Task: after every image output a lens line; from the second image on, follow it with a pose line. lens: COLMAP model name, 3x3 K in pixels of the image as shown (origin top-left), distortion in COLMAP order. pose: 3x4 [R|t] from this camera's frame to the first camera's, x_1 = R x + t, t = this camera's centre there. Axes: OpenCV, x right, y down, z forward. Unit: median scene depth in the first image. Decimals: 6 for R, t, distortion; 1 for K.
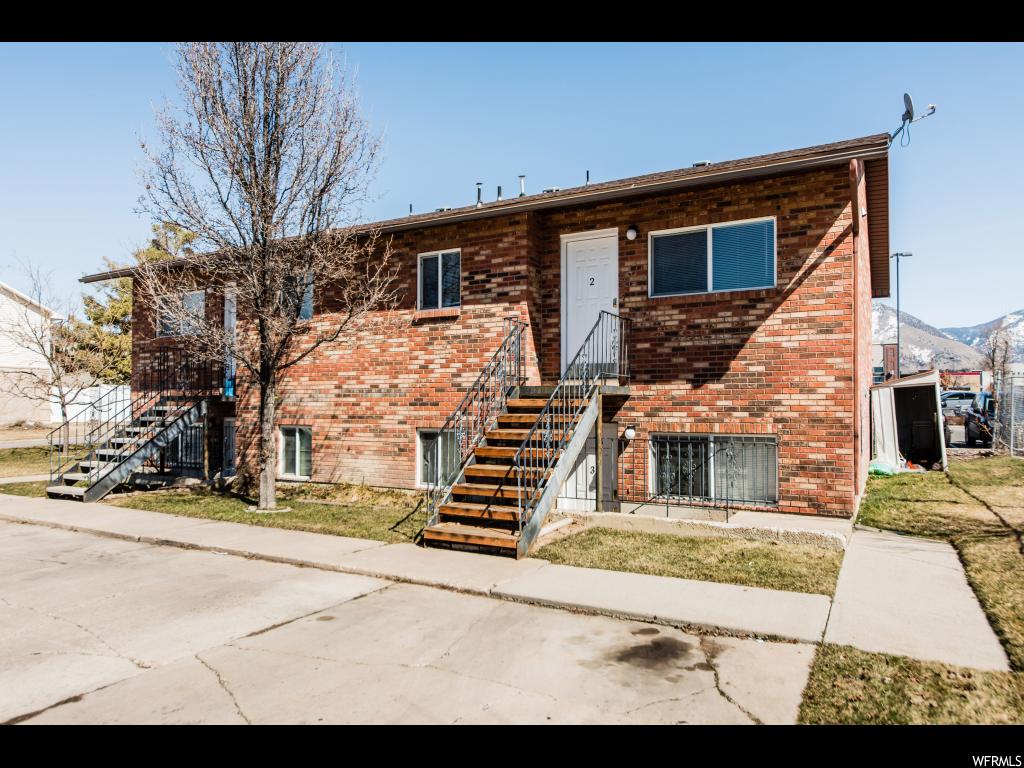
lens RADIAL K [[595.3, 0, 508.6], [0, 595.3, 386.9], [0, 0, 1]] dist [0.004539, 0.000143]
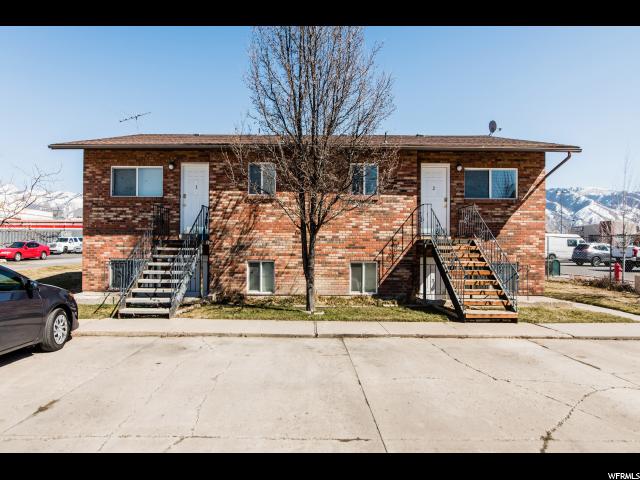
lens RADIAL K [[316.8, 0, 319.4], [0, 316.8, 242.0], [0, 0, 1]] dist [-0.003991, -0.000109]
pose [[0.897069, 0.016664, 0.441576, -0.687703], [-0.022018, 0.999733, 0.007002, 0.007834], [-0.441342, -0.016004, 0.897196, 0.198957]]
